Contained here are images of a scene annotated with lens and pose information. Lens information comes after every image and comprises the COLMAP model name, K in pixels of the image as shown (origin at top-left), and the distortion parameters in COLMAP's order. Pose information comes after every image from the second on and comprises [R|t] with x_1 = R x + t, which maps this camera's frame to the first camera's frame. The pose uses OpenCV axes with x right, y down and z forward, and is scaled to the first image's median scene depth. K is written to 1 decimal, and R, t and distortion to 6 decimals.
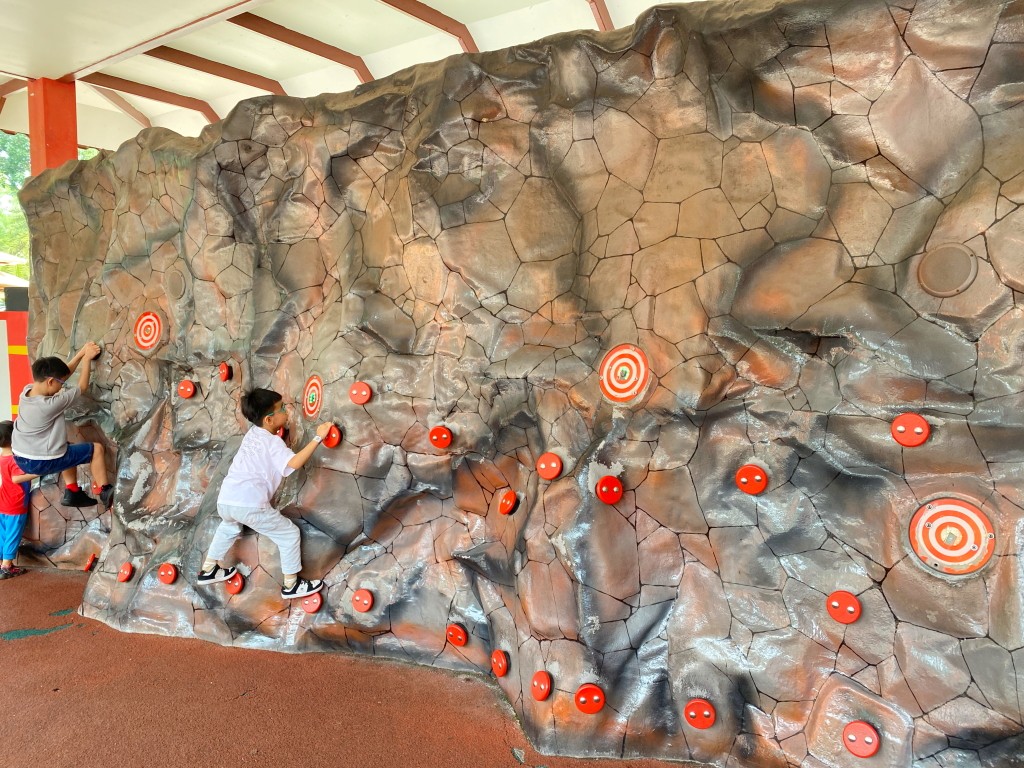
lens RADIAL K [[777.1, 0, 511.3], [0, 777.1, 387.7], [0, 0, 1]] dist [0.033754, -0.035032]
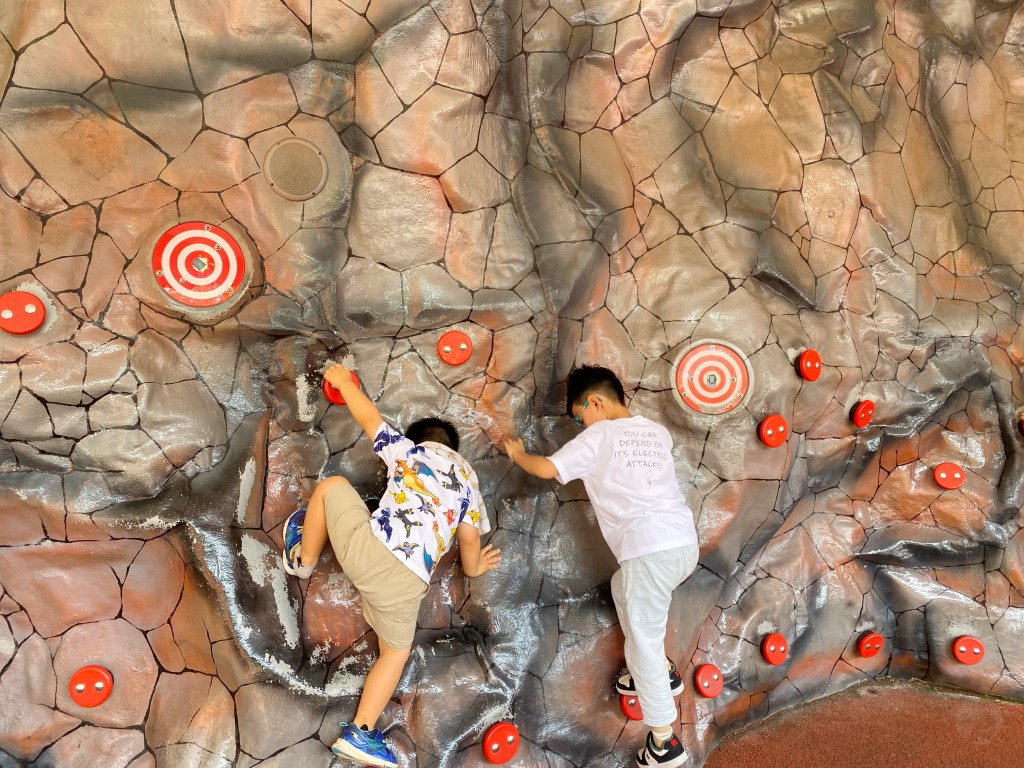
lens RADIAL K [[777.1, 0, 504.4], [0, 777.1, 376.2], [0, 0, 1]] dist [0.033754, -0.035032]
pose [[0.618382, -0.063775, 0.783285, -1.006648], [0.046591, 0.997924, 0.044468, -0.029775], [-0.784495, 0.008996, 0.620070, 0.832565]]
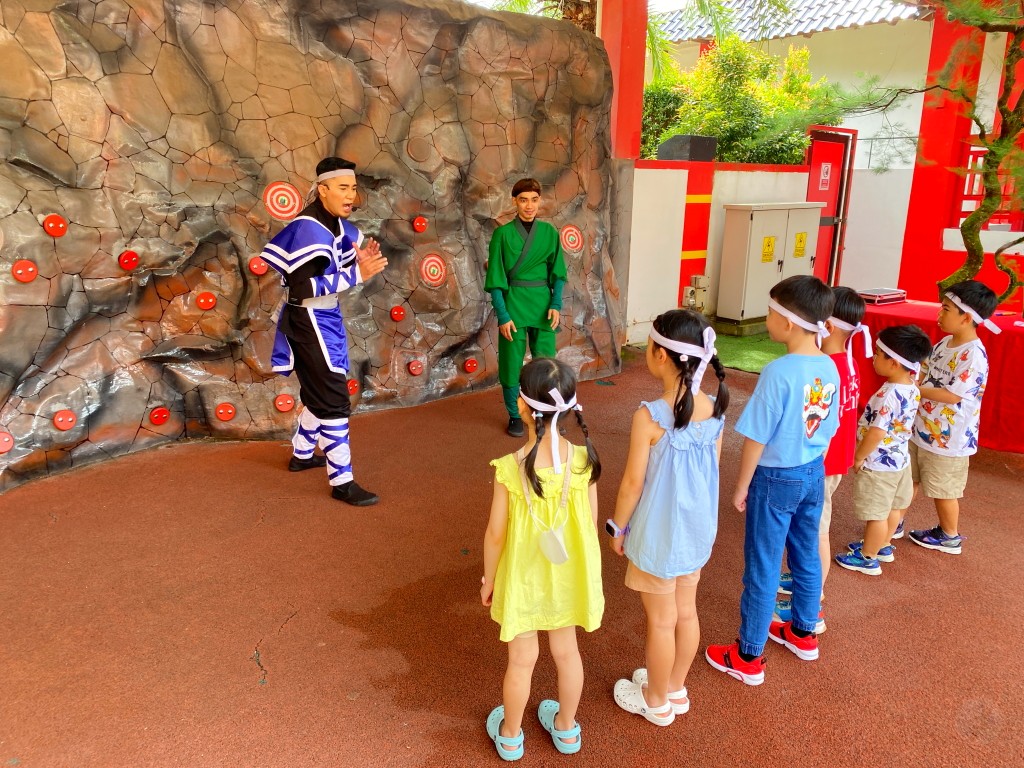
lens RADIAL K [[777.1, 0, 505.7], [0, 777.1, 378.5], [0, 0, 1]] dist [0.033754, -0.035032]
pose [[0.261006, -0.223205, 0.939178, -1.162005], [0.050376, 0.974725, 0.217653, 0.009713], [-0.964022, -0.009497, 0.265654, 0.134160]]
